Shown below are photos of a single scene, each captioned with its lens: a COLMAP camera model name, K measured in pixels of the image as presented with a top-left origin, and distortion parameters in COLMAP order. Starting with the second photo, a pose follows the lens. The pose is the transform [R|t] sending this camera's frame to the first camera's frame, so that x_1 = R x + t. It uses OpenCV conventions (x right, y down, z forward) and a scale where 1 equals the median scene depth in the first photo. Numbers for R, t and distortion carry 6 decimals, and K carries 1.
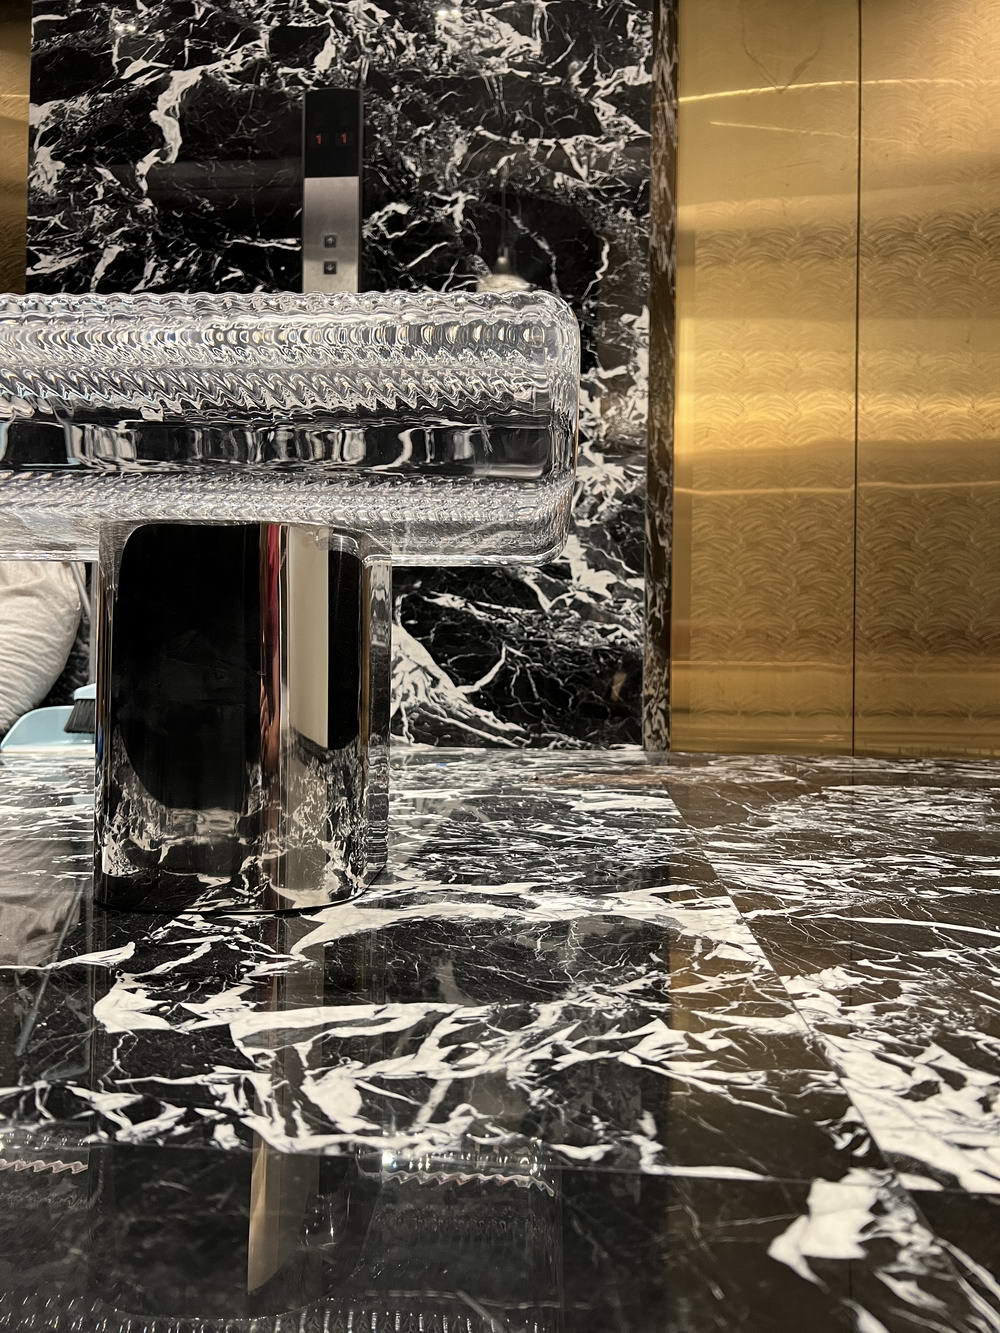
lens RADIAL K [[1012.5, 0, 502.0], [0, 1012.5, 661.8], [0, 0, 1]] dist [0.028280, -0.017022]
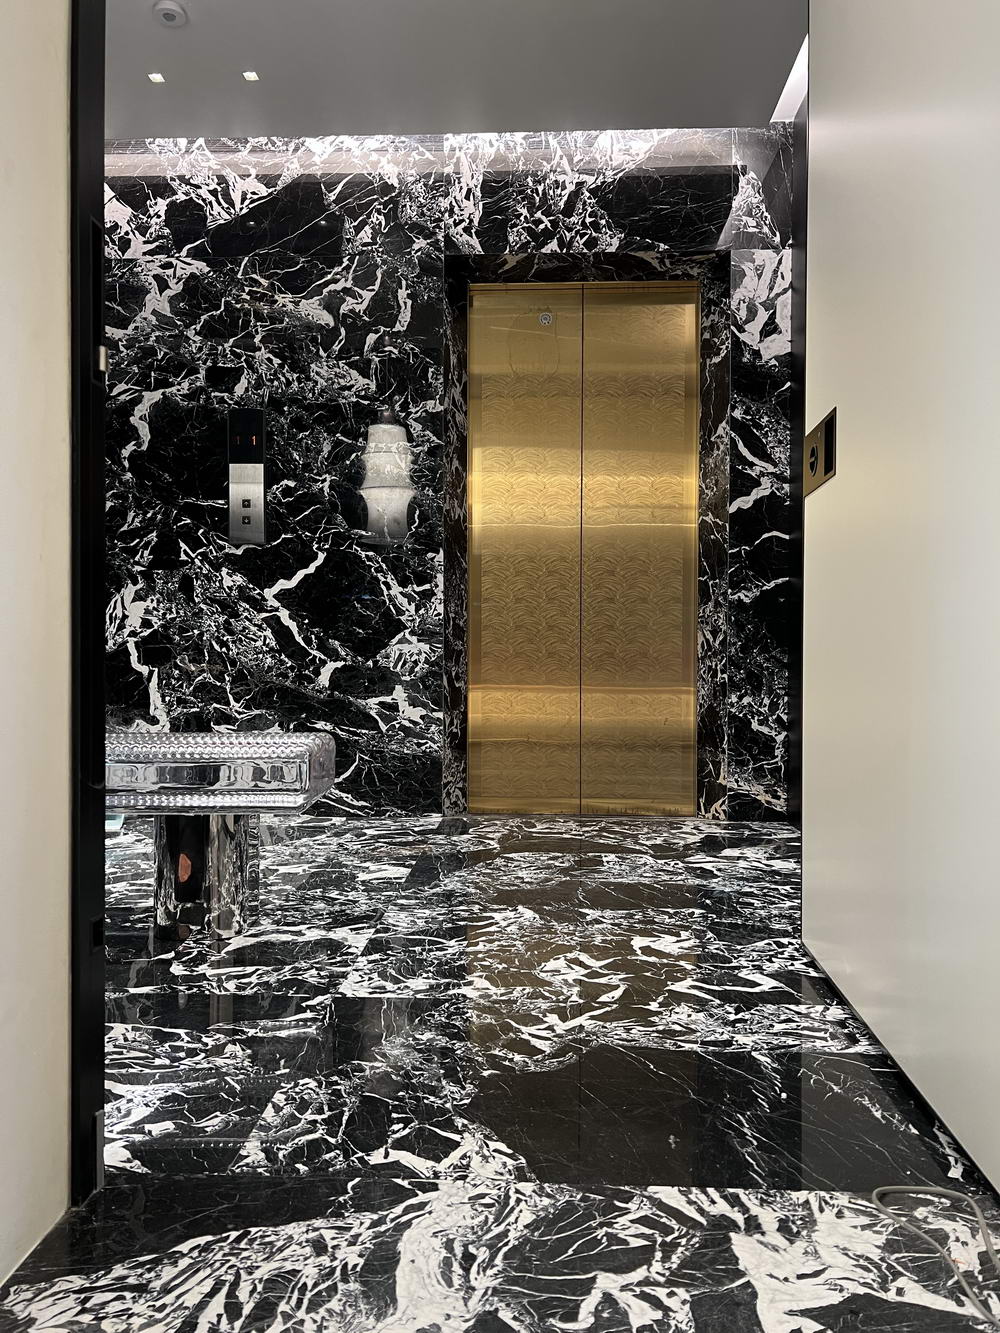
lens RADIAL K [[1012.5, 0, 498.4], [0, 1012.5, 674.5], [0, 0, 1]] dist [0.028280, -0.017022]
pose [[0.998581, -0.007634, 0.052713, 0.144111], [0.005737, 0.999334, 0.036041, -0.201520], [-0.052953, -0.035687, 0.997959, -0.636535]]
